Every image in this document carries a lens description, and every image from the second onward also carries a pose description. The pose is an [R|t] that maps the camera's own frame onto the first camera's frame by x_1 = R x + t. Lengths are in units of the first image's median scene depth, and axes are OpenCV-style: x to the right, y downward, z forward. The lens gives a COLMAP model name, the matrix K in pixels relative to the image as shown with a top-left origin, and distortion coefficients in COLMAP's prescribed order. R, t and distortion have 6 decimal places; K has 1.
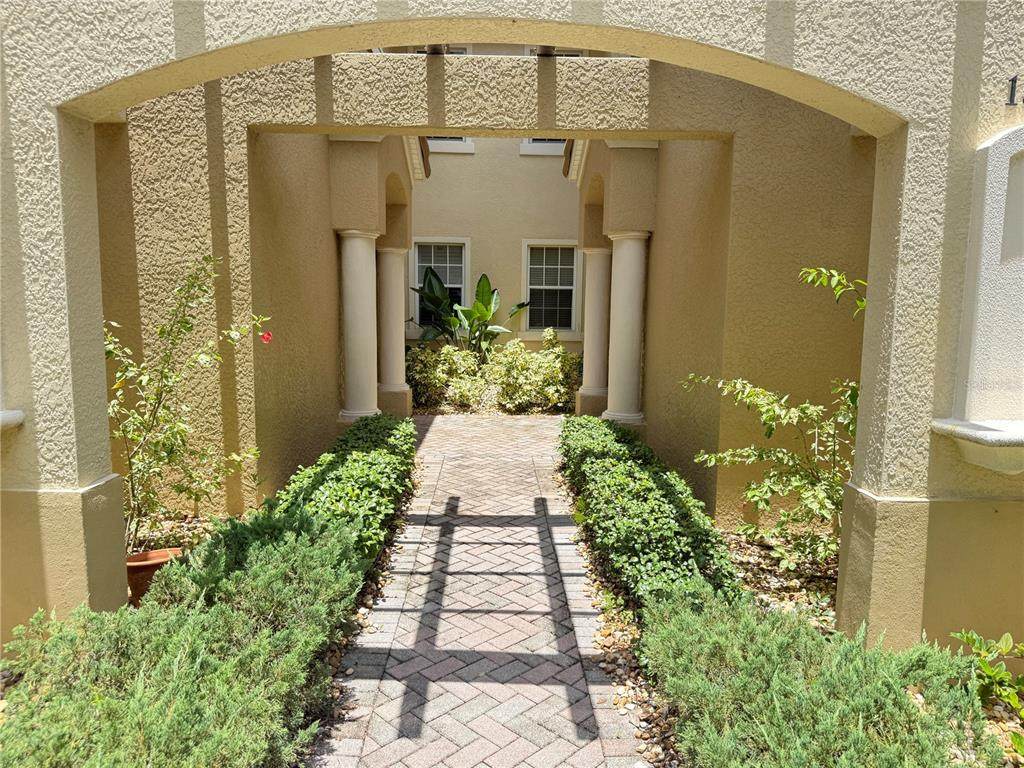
lens RADIAL K [[730.2, 0, 512.0], [0, 730.2, 384.0], [0, 0, 1]] dist [-0.001802, -0.005163]
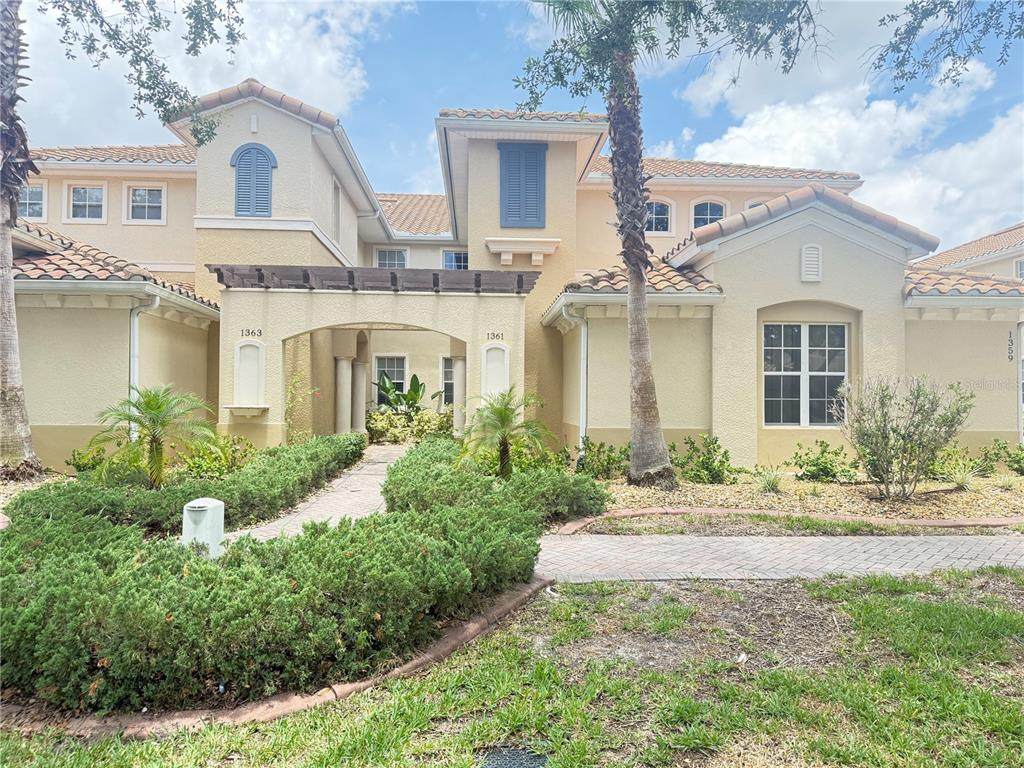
lens RADIAL K [[730.2, 0, 512.0], [0, 730.2, 384.0], [0, 0, 1]] dist [-0.001802, -0.005163]
pose [[0.999457, -0.004727, 0.032617, 0.134929], [0.009100, 0.990768, -0.135264, 0.107373], [-0.031677, 0.135487, 0.990273, -0.713269]]
